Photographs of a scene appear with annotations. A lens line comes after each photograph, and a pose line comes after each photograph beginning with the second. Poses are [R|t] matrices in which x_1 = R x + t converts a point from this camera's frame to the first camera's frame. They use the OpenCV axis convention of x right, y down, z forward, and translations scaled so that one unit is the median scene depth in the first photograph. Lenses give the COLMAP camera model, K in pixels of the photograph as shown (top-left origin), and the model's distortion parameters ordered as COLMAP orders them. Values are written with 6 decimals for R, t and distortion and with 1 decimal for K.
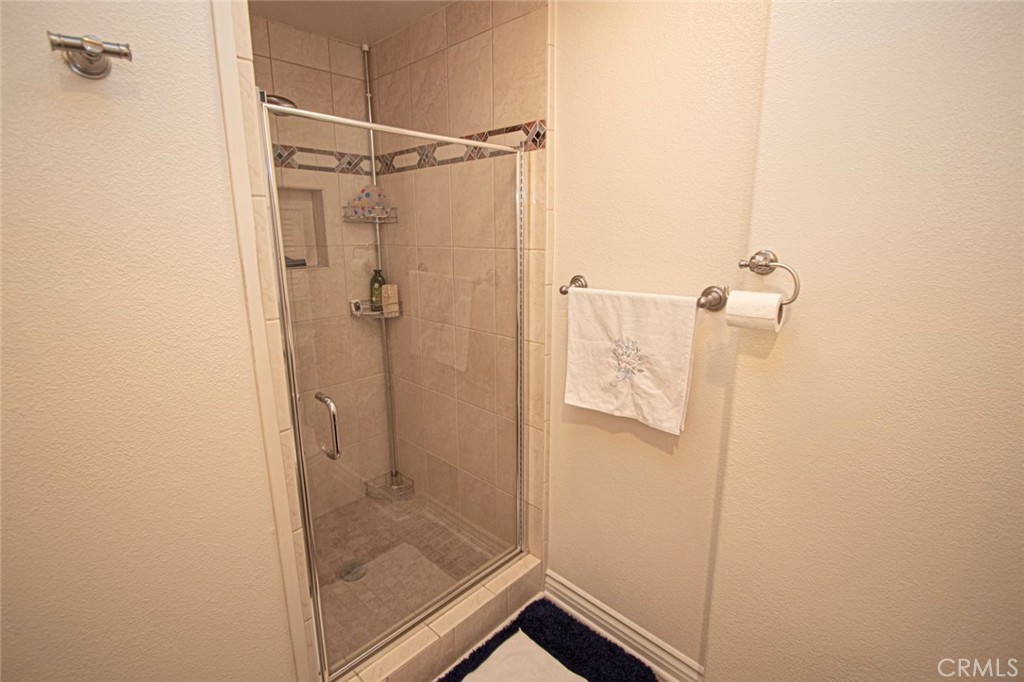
lens RADIAL K [[476.7, 0, 512.5], [0, 476.7, 337.8], [0, 0, 1]] dist [-0.020706, -0.000115]
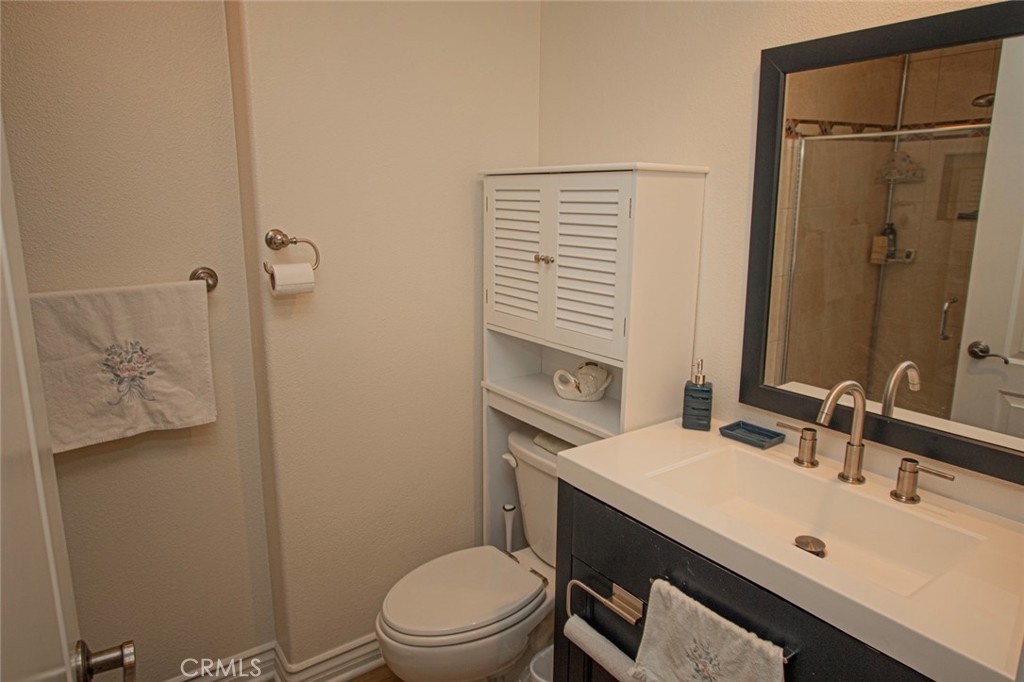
lens RADIAL K [[693.9, 0, 511.5], [0, 693.9, 340.3], [0, 0, 1]] dist [0.001032, 0.000341]
pose [[0.183746, -0.214529, 0.959278, -0.815246], [0.210643, 0.961817, 0.174749, -0.071255], [-0.960139, 0.169956, 0.221919, 0.068311]]
